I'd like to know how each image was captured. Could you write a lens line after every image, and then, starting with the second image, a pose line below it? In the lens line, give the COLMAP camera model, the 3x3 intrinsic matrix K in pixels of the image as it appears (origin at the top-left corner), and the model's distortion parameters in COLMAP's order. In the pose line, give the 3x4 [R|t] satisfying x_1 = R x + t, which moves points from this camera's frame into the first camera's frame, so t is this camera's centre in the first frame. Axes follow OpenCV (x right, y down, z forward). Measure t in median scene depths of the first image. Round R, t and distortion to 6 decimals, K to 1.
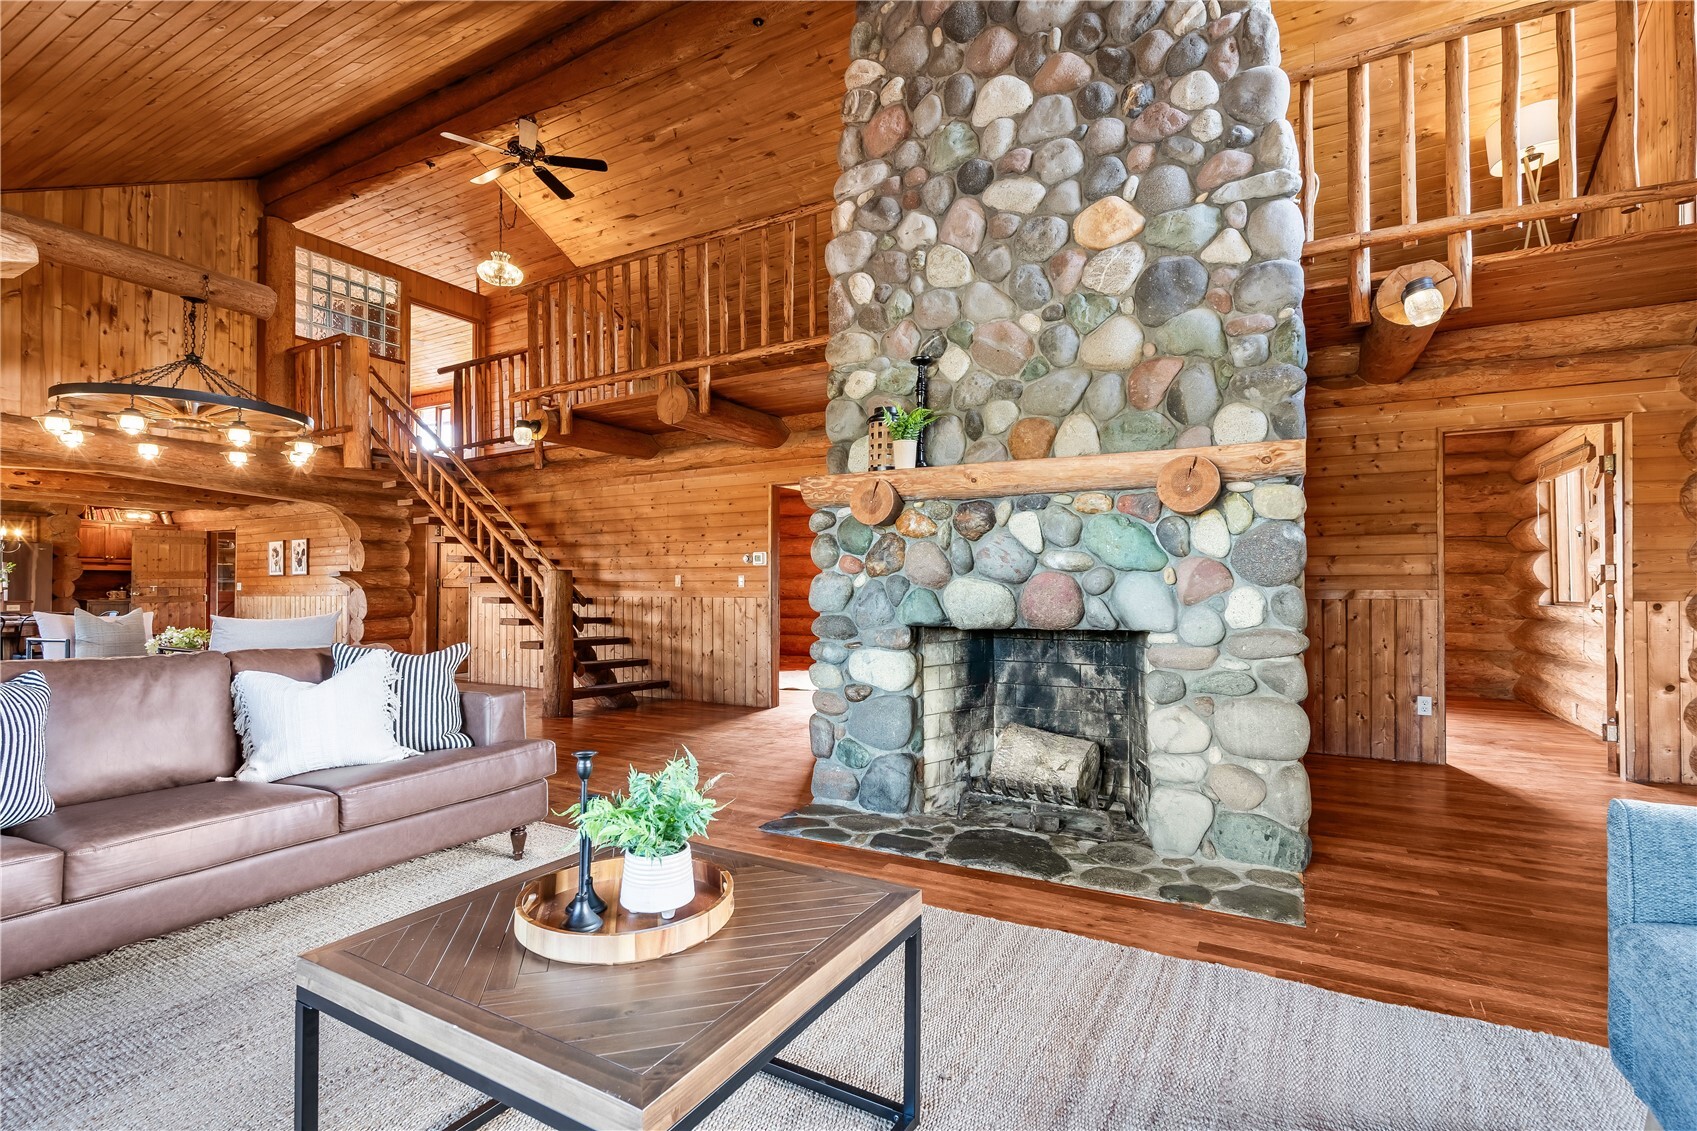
lens RADIAL K [[784.4, 0, 850.7], [0, 784.4, 581.0], [0, 0, 1]] dist [-0.006273, 0.002034]
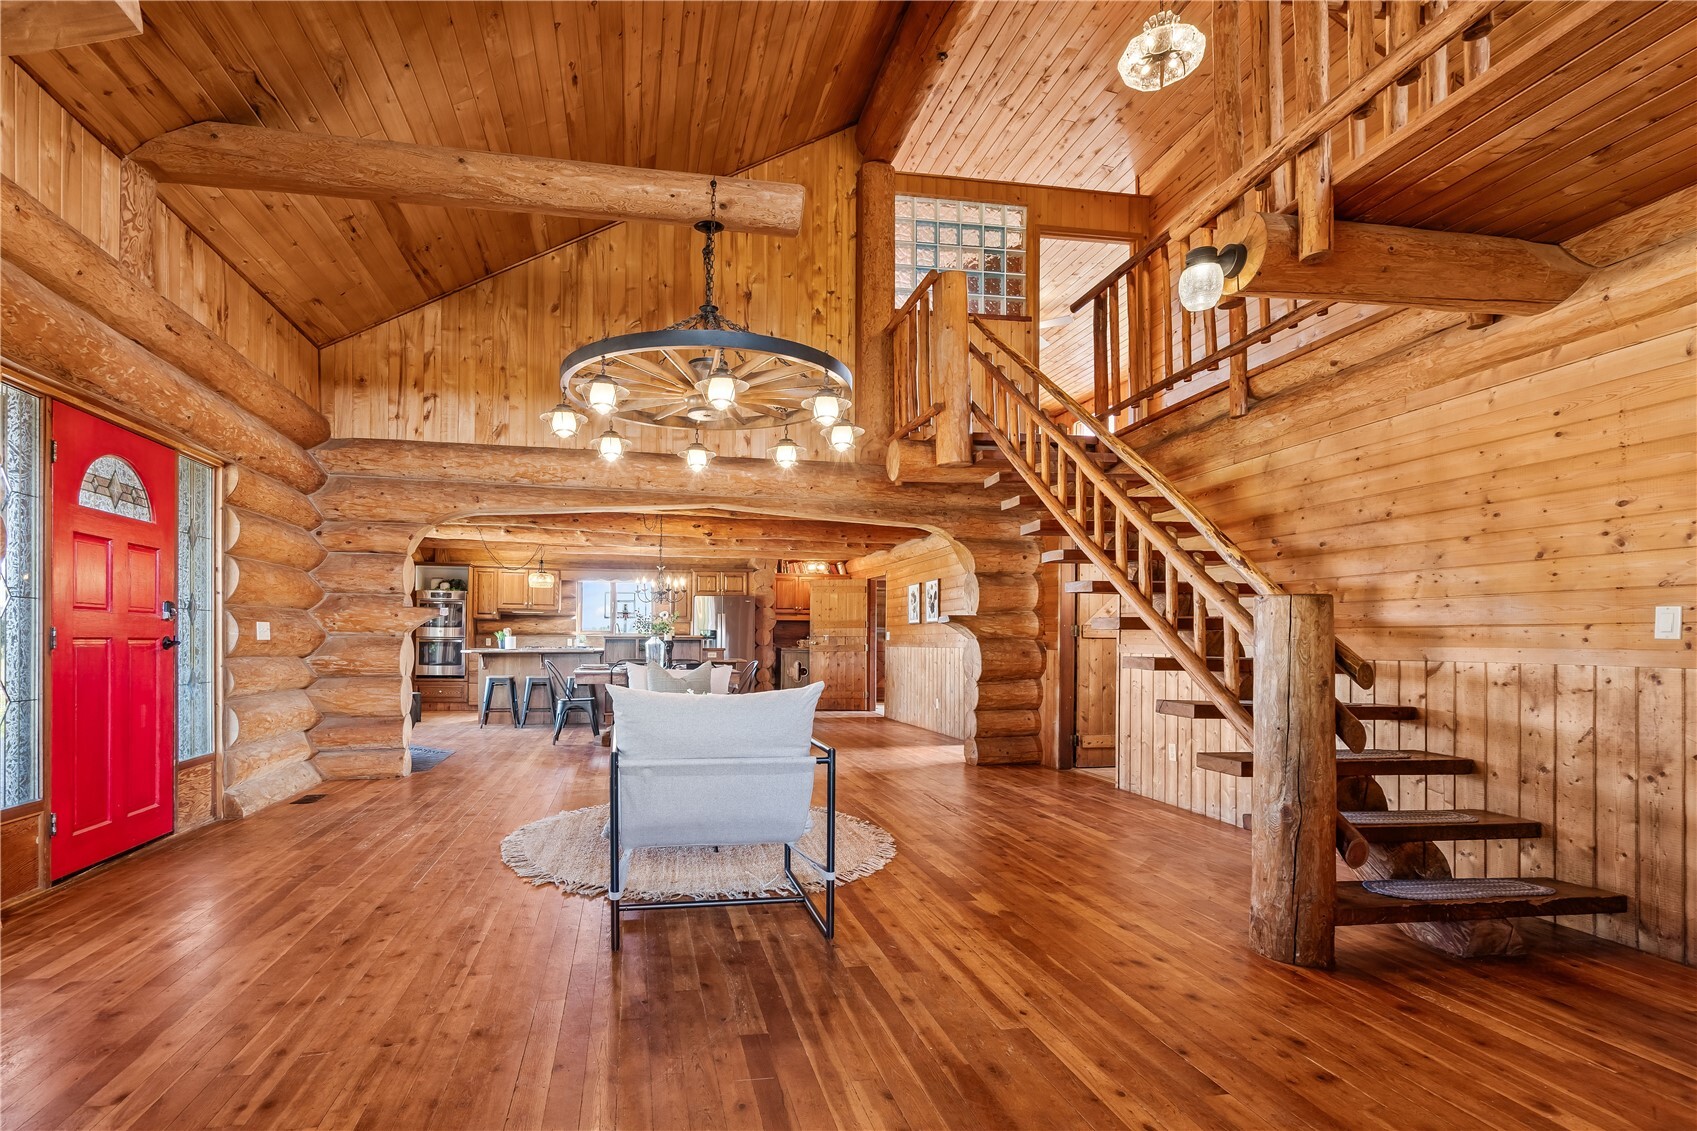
lens RADIAL K [[784.4, 0, 771.3], [0, 784.4, 633.2], [0, 0, 1]] dist [-0.006273, 0.002034]
pose [[0.610683, 0.000092, -0.791875, -0.354062], [0.001192, 0.999999, 0.001035, 0.007405], [0.791874, -0.001576, 0.610682, 0.877950]]
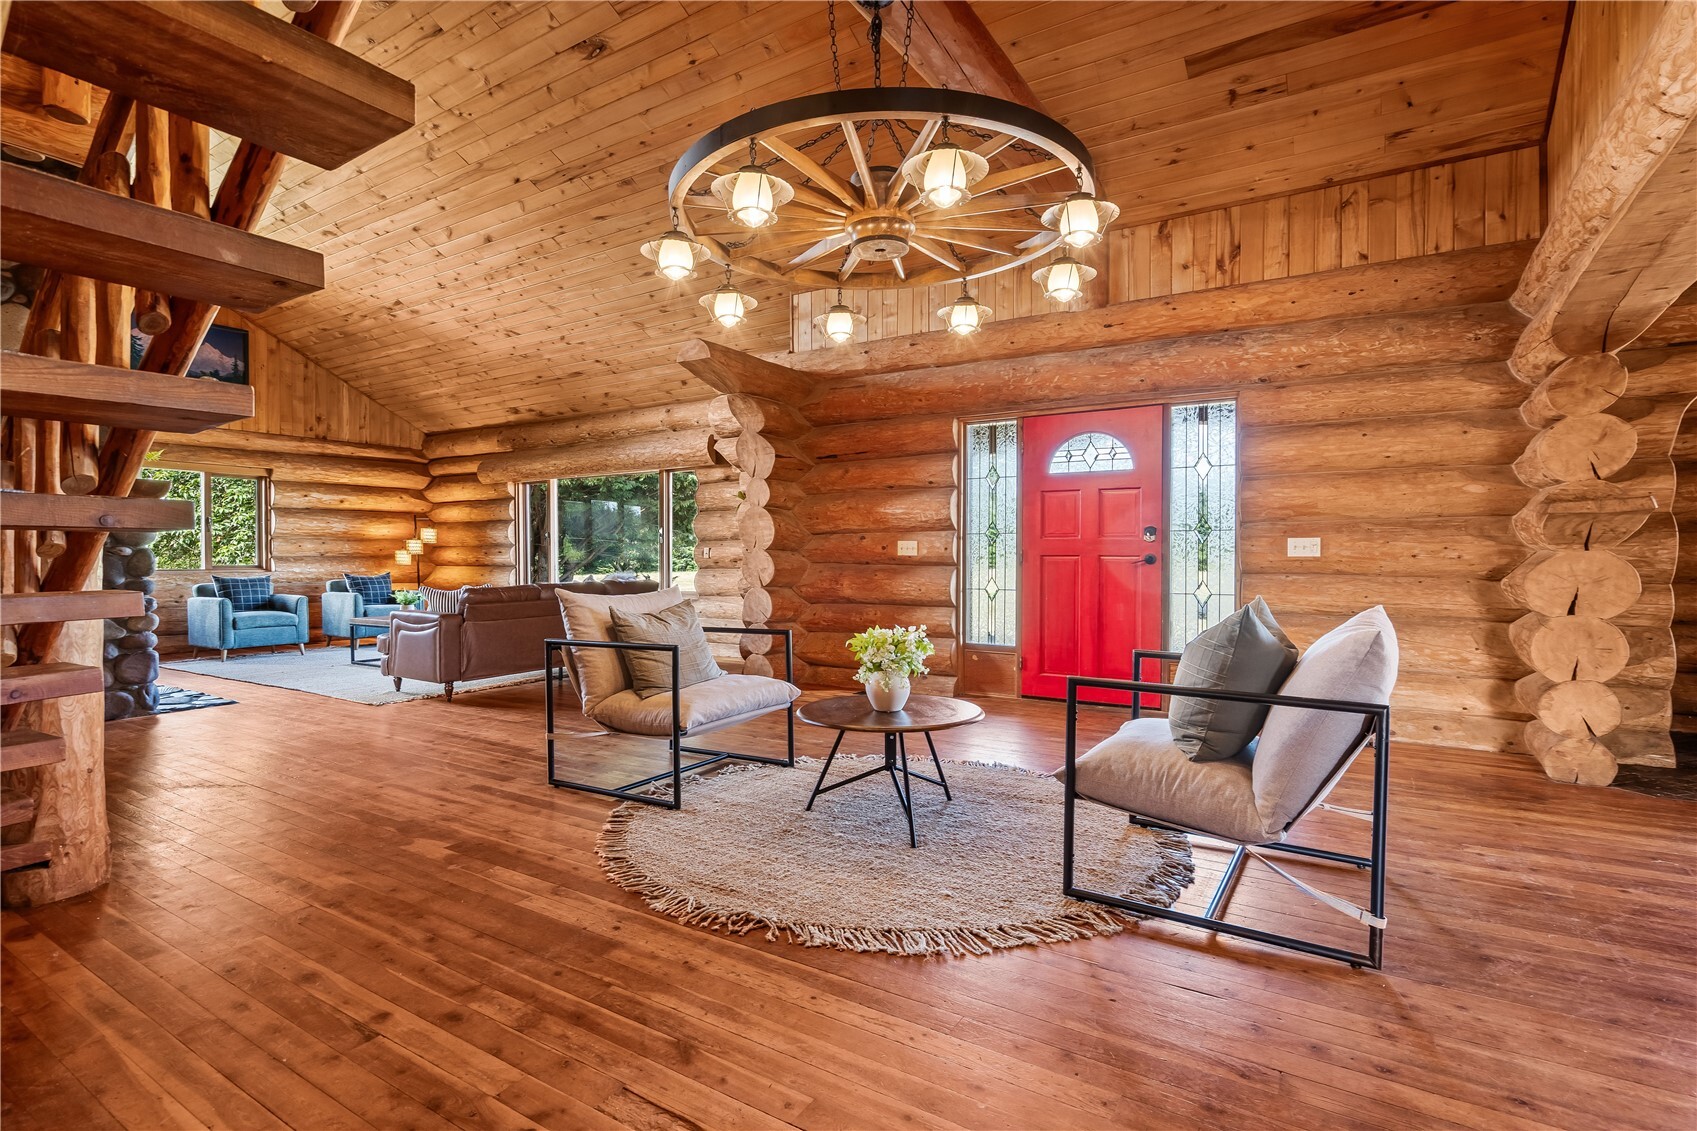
lens RADIAL K [[784.4, 0, 867.2], [0, 784.4, 569.4], [0, 0, 1]] dist [-0.006273, 0.002034]
pose [[-0.999330, 0.005235, 0.036230, -1.408482], [0.005376, 0.999978, 0.003789, 0.035801], [-0.036209, 0.003981, -0.999336, 2.430043]]
